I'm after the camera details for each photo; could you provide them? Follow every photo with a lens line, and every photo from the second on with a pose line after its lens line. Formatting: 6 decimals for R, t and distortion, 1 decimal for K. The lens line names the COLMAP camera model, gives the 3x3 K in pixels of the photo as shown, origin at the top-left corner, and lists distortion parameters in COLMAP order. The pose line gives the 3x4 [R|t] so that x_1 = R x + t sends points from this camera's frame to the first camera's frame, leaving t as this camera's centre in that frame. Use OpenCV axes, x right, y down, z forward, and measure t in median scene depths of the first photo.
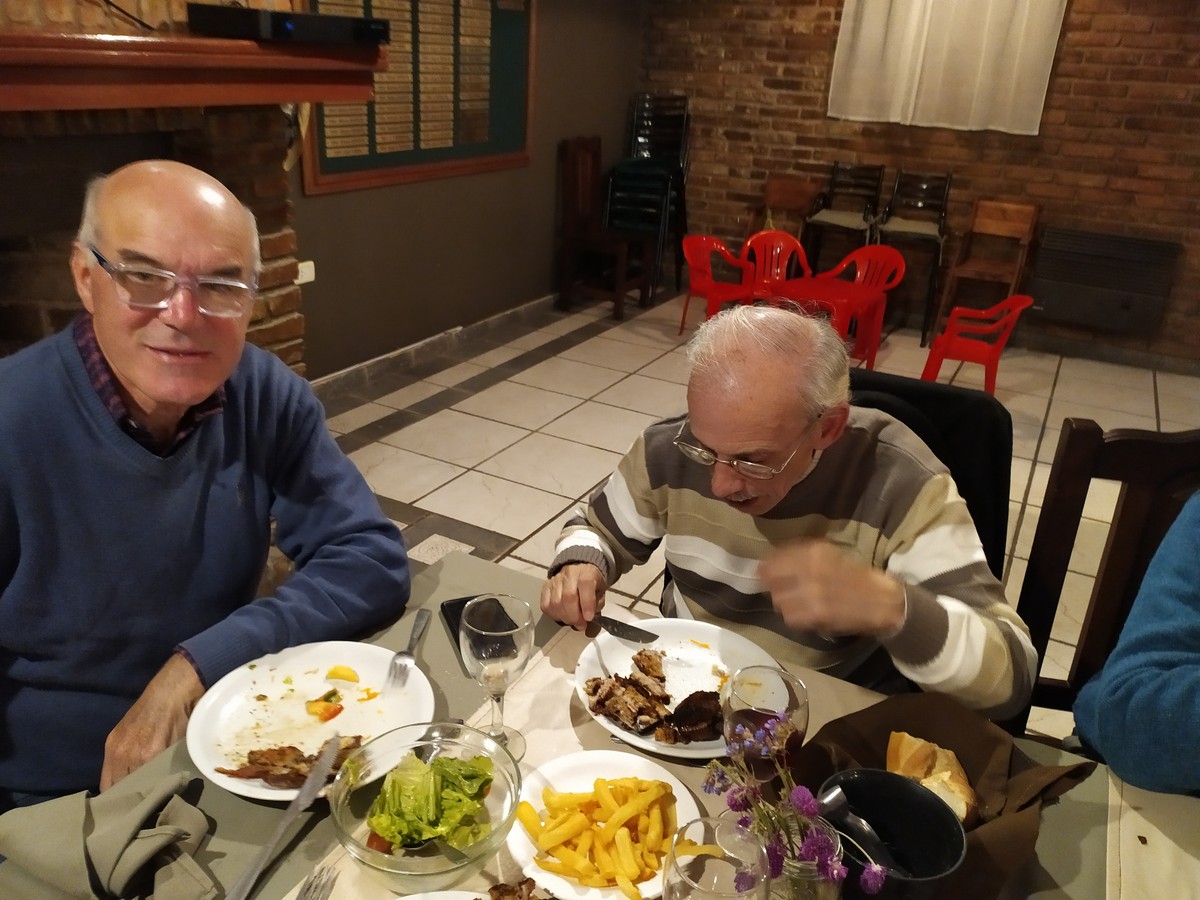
lens RADIAL K [[906.8, 0, 612.5], [0, 906.8, 472.2], [0, 0, 1]] dist [0.056747, -0.048004]
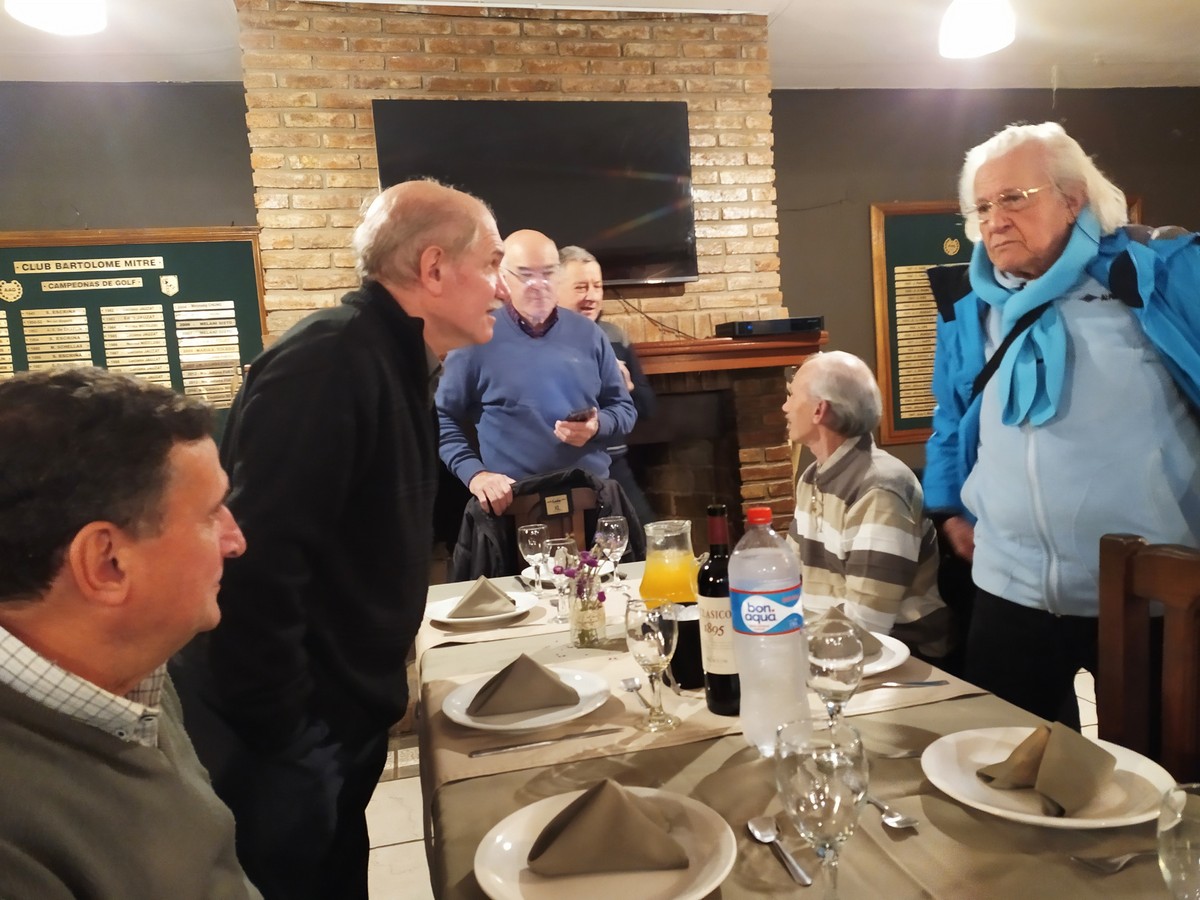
lens RADIAL K [[893.3, 0, 594.7], [0, 893.3, 449.7], [0, 0, 1]] dist [0.065041, -0.058701]
pose [[0.664987, -0.051839, -0.745054, 0.263014], [-0.211827, 0.943531, -0.254712, 0.095946], [0.716185, 0.327203, 0.616455, -0.095832]]
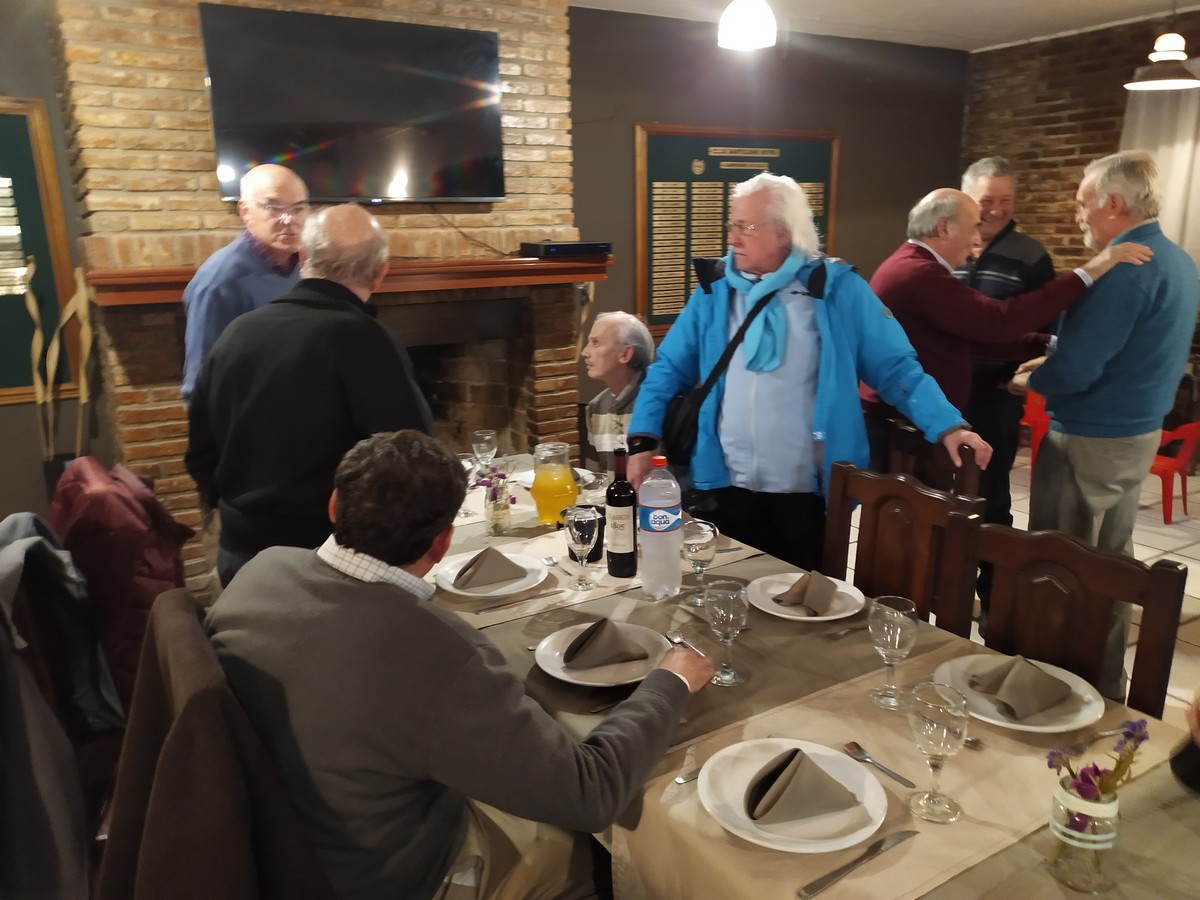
lens RADIAL K [[893.3, 0, 617.0], [0, 893.3, 453.7], [0, 0, 1]] dist [0.065041, -0.058701]
pose [[0.870743, 0.054545, -0.488704, 0.284907], [-0.148777, 0.976473, -0.156096, 0.102011], [0.468692, 0.208627, 0.858372, -0.225092]]
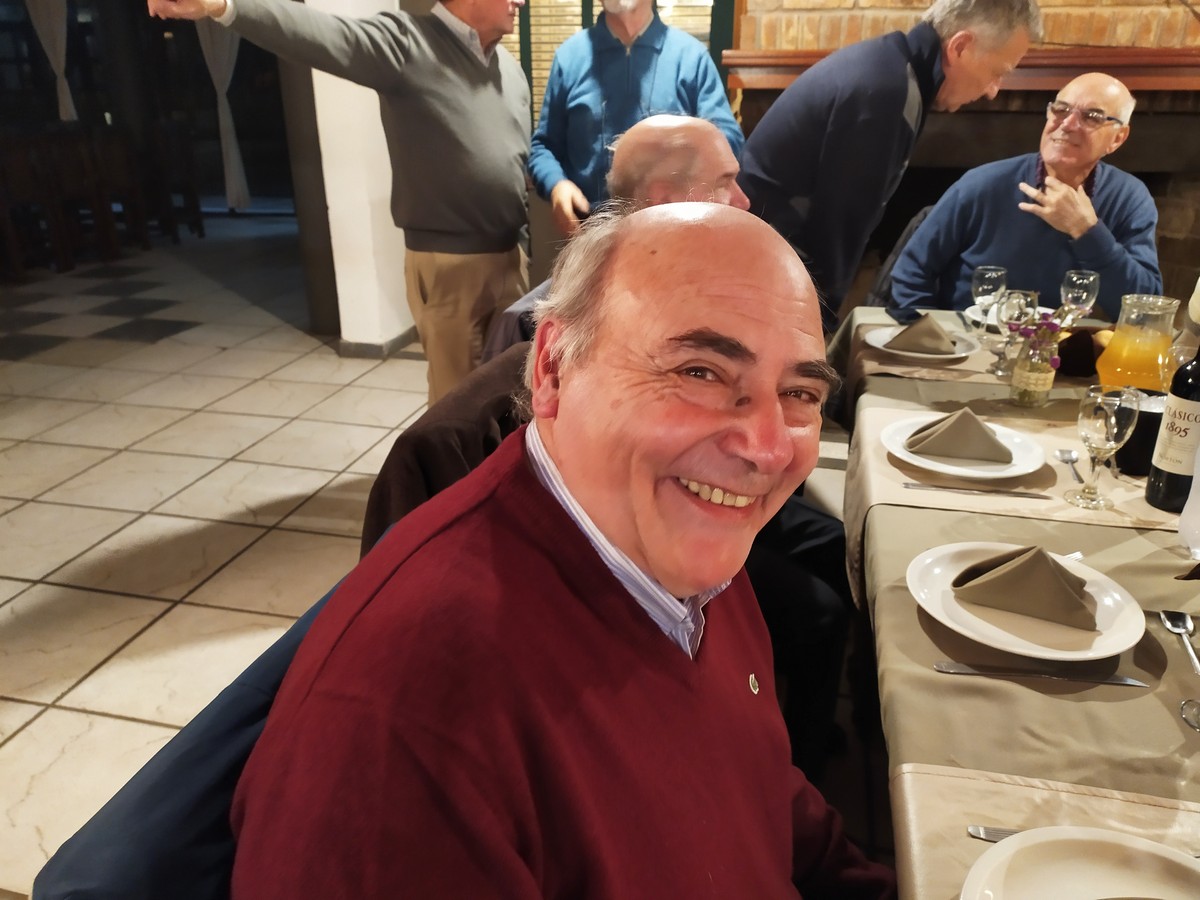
lens RADIAL K [[906.8, 0, 606.9], [0, 906.8, 448.2], [0, 0, 1]] dist [0.056747, -0.048004]
pose [[0.286057, 0.322246, -0.902402, 0.281068], [-0.390022, 0.899370, 0.197528, 0.089747], [0.875245, 0.295452, 0.382954, -0.131170]]
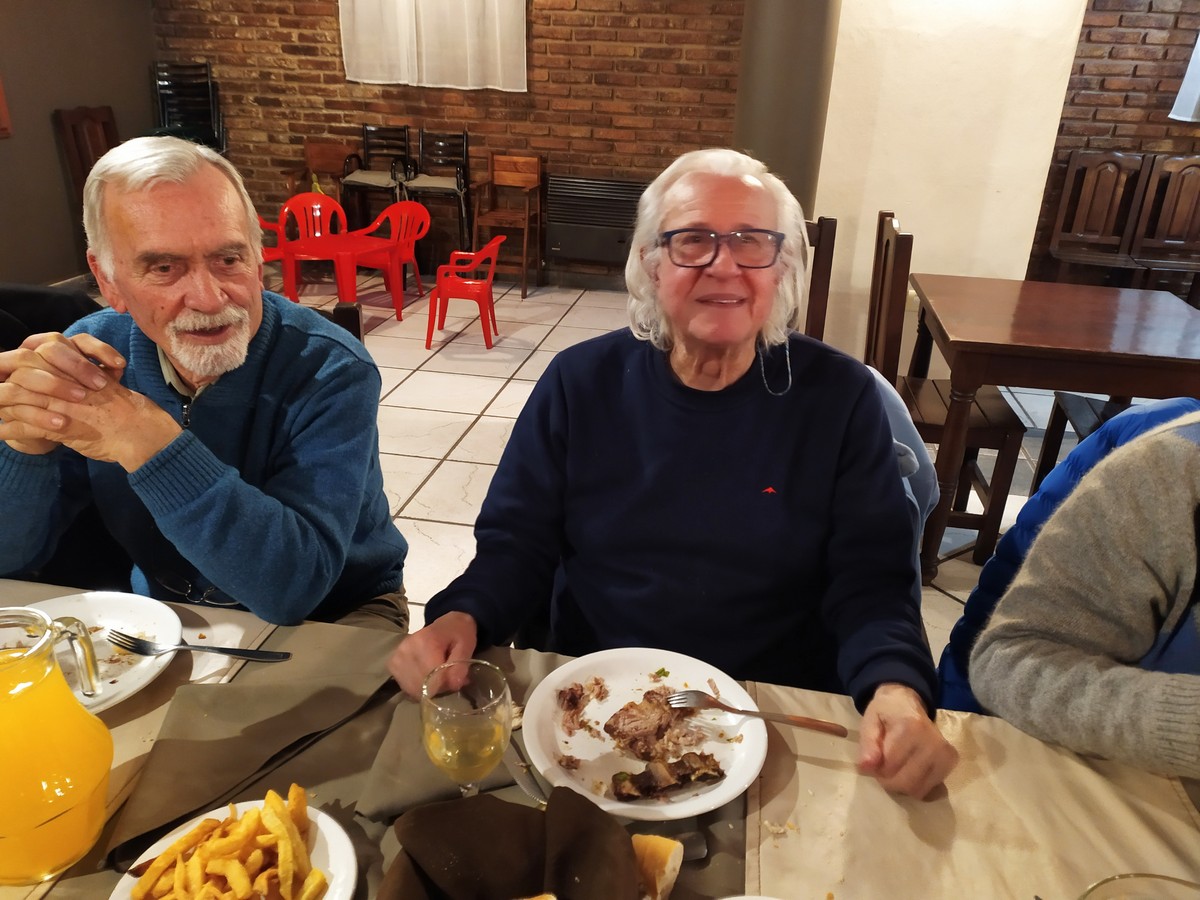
lens RADIAL K [[906.8, 0, 594.3], [0, 906.8, 450.7], [0, 0, 1]] dist [0.056747, -0.048004]
pose [[0.952135, -0.141849, 0.270774, 0.170733], [0.141450, 0.989721, 0.021095, 0.044822], [-0.270983, 0.018216, 0.962412, -0.066156]]
